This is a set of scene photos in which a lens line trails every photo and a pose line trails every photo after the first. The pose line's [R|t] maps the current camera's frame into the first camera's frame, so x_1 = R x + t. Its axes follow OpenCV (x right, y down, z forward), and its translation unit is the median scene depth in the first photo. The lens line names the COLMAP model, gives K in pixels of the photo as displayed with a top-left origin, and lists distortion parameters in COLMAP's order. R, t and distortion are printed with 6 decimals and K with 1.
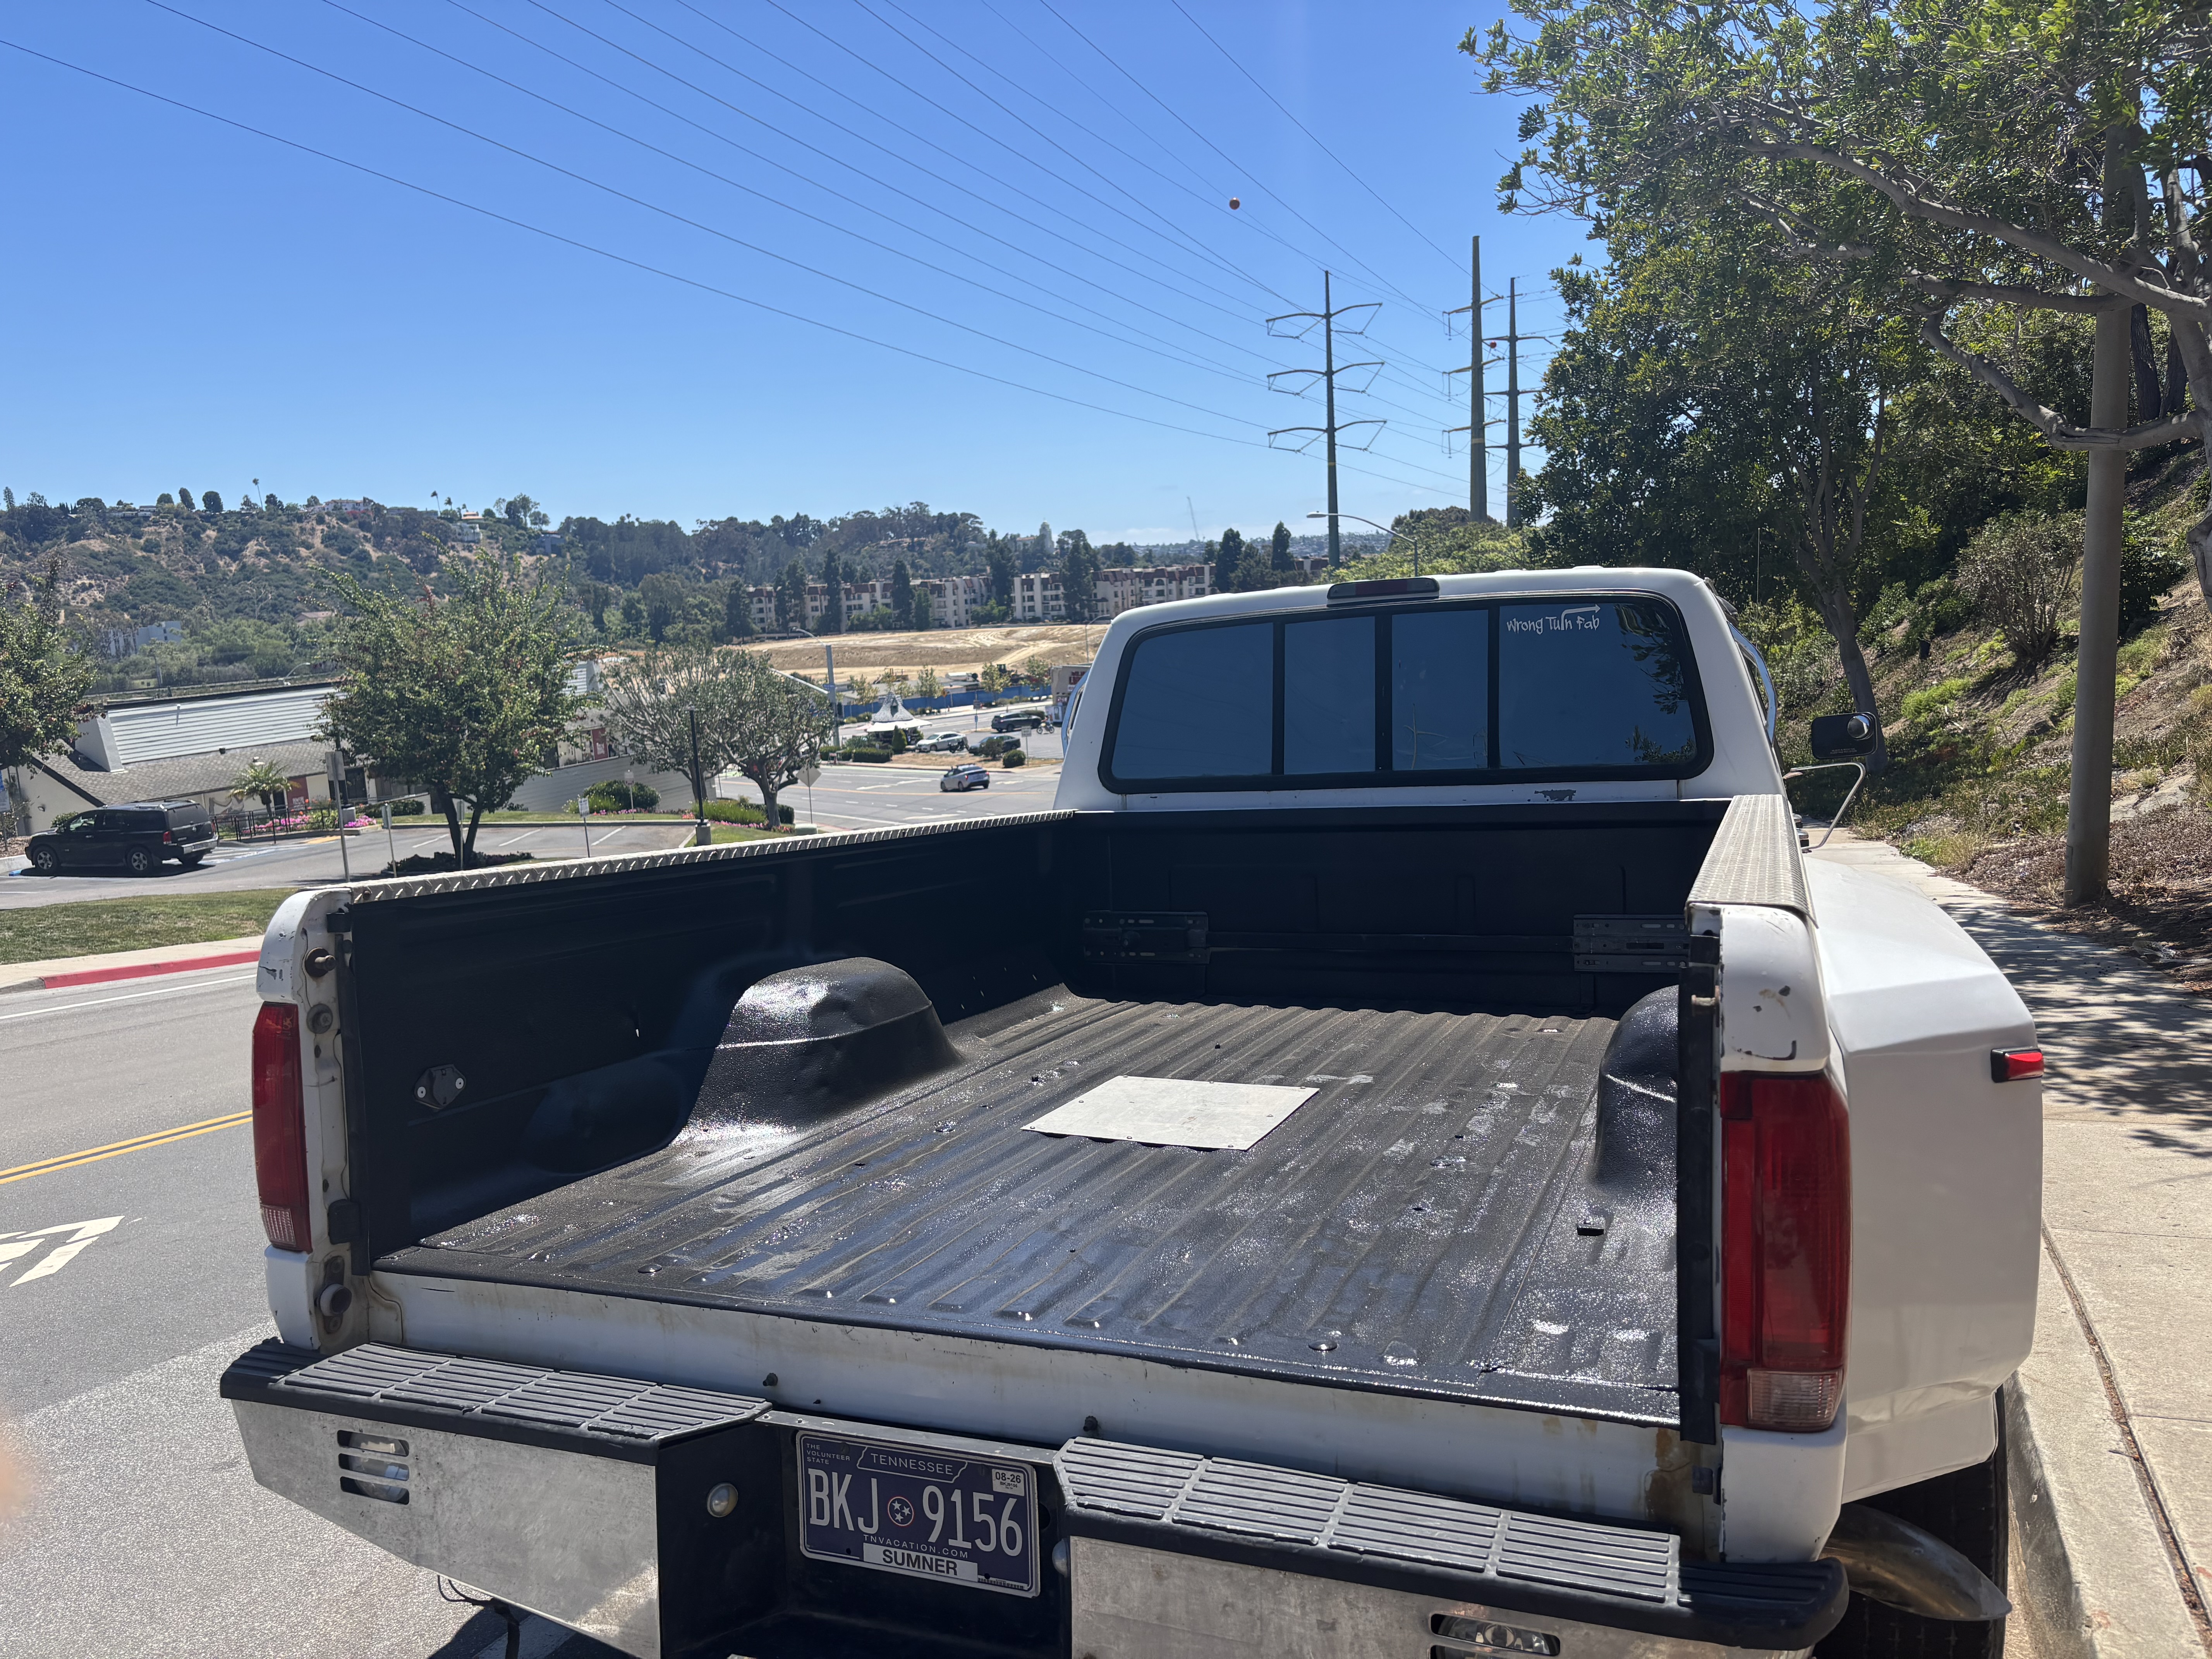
lens RADIAL K [[1716.1, 0, 1086.2], [0, 1716.1, 835.8], [0, 0, 1]] dist [0.032079, -0.037731]
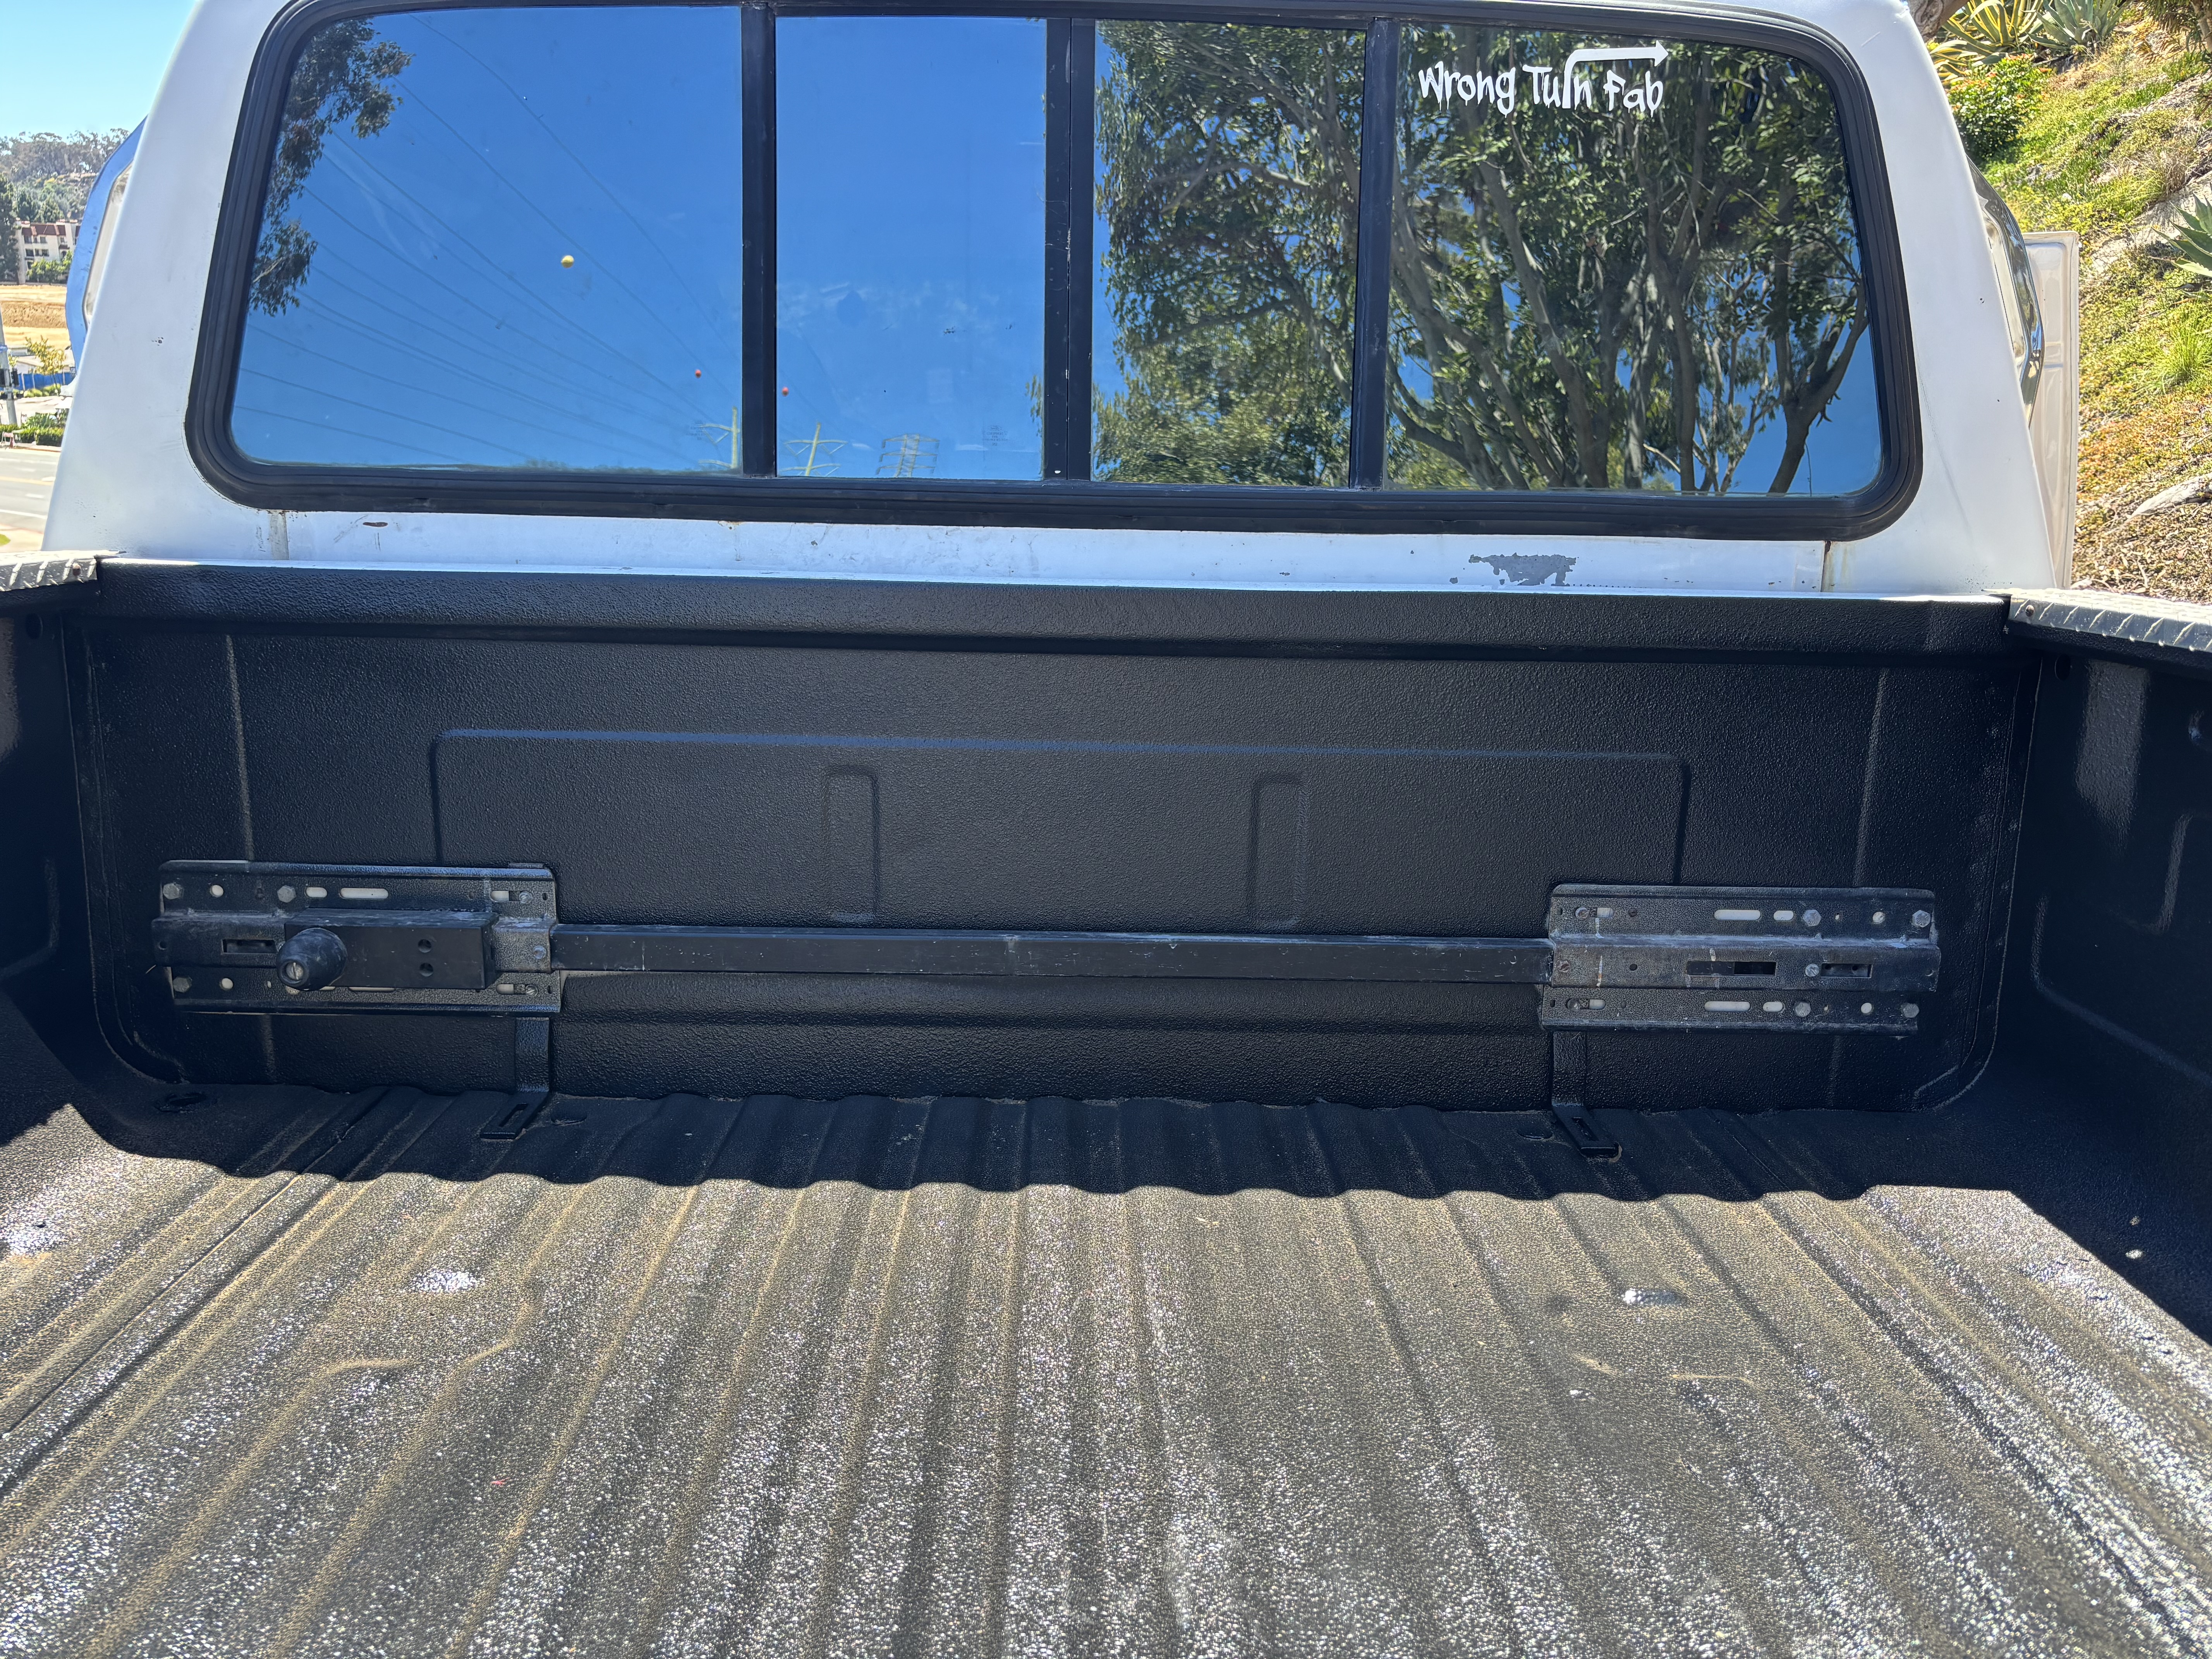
lens RADIAL K [[1716.1, 0, 1108.6], [0, 1716.1, 866.6], [0, 0, 1]] dist [0.032079, -0.037731]
pose [[0.918769, -0.036815, 0.393076, 0.006423], [-0.032678, 0.985135, 0.168647, -0.003264], [-0.393441, -0.167792, 0.903908, 0.110885]]
